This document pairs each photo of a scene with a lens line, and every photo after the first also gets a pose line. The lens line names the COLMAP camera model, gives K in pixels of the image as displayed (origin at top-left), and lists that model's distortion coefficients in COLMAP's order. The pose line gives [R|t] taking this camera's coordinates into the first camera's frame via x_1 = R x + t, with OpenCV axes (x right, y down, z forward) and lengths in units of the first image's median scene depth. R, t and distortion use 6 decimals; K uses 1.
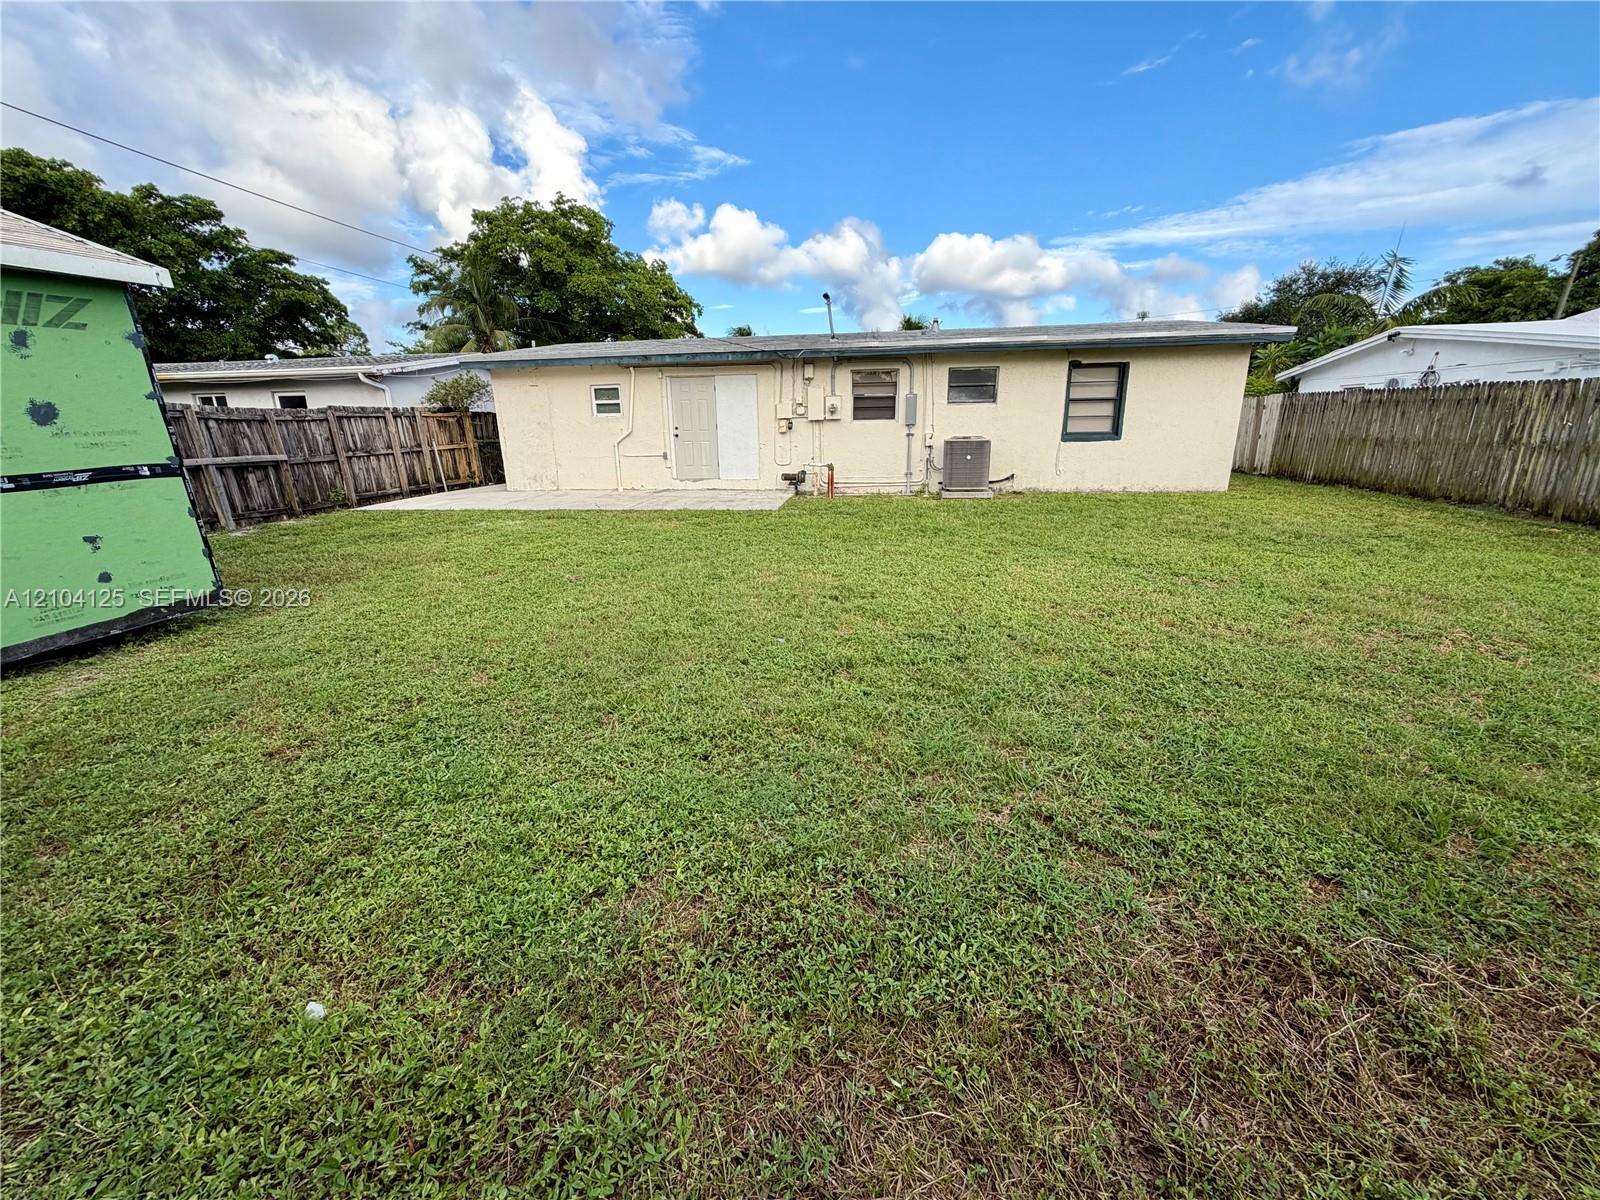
lens RADIAL K [[633.9, 0, 808.9], [0, 633.9, 599.7], [0, 0, 1]] dist [-0.002507, -0.000458]
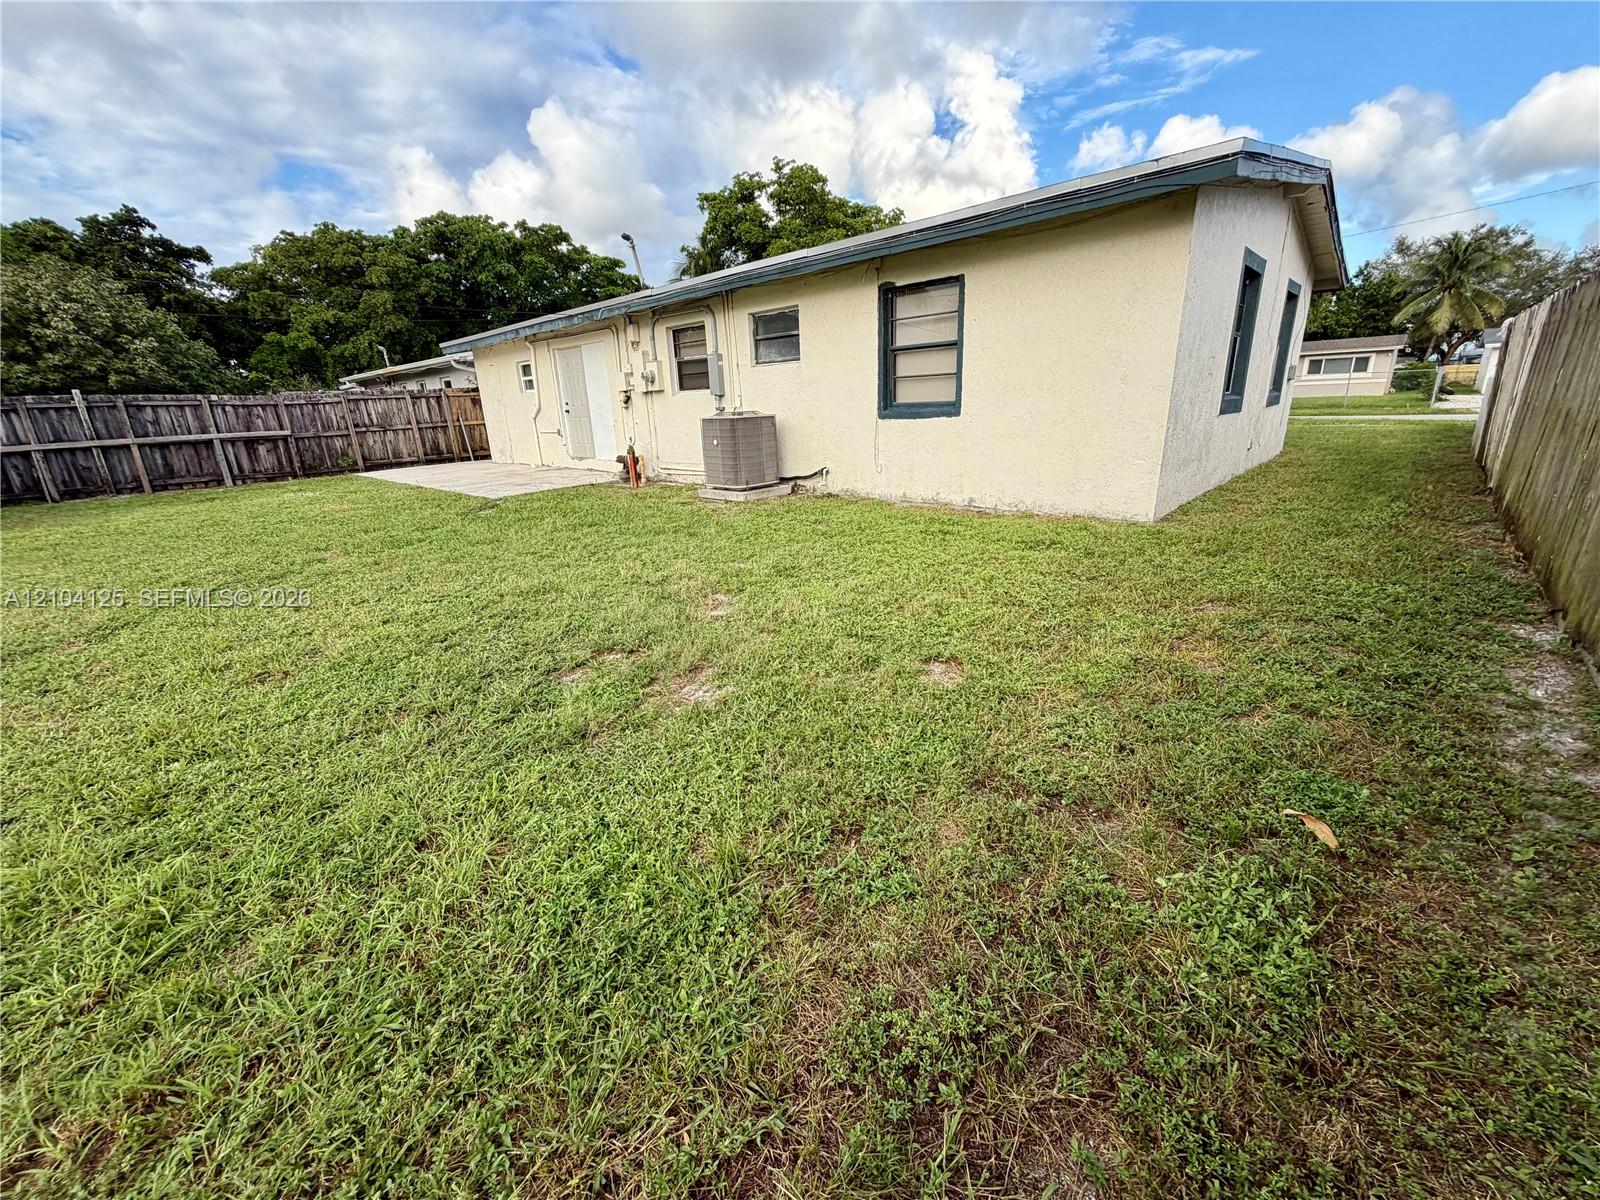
lens RADIAL K [[633.9, 0, 800.0], [0, 633.9, 605.0], [0, 0, 1]] dist [-0.002507, -0.000458]
pose [[0.813229, 0.163824, -0.558409, 0.703529], [-0.130294, 0.986455, 0.099651, -0.118574], [0.567171, -0.008282, 0.823558, 0.433614]]
